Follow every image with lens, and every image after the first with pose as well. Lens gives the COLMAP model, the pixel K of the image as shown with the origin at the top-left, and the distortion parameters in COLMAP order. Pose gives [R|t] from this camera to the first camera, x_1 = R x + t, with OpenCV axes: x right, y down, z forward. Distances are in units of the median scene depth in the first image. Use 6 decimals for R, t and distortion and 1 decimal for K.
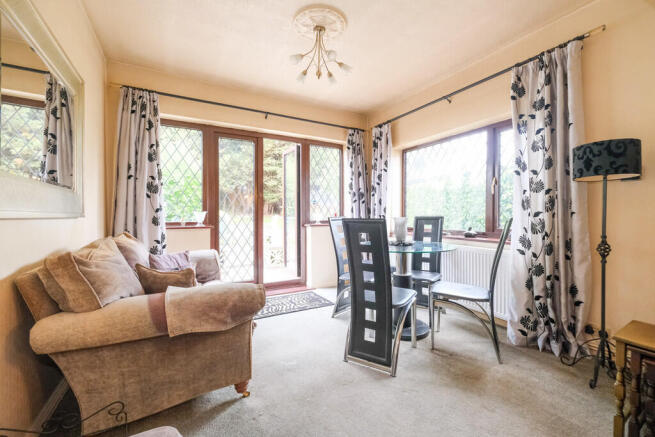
lens RADIAL K [[279.7, 0, 327.5], [0, 279.7, 218.5], [0, 0, 1]] dist [-0.005267, 0.000093]
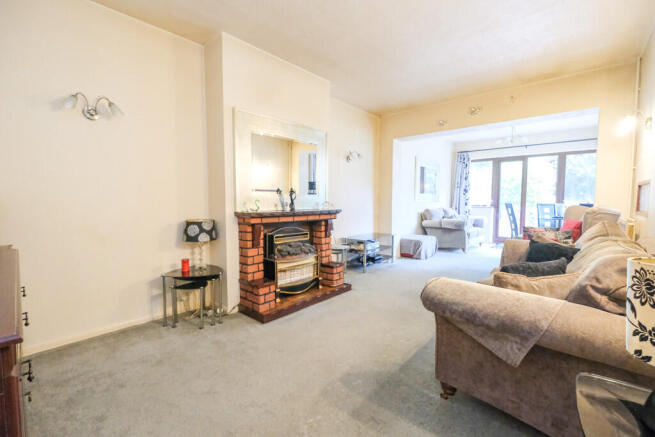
lens RADIAL K [[279.4, 0, 327.5], [0, 279.4, 218.5], [0, 0, 1]] dist [-0.001787, -0.000172]
pose [[0.318648, 0.064133, -0.945701, 1.368112], [-0.009446, 0.997874, 0.064488, -0.010286], [0.947826, -0.011616, 0.318576, -0.983095]]
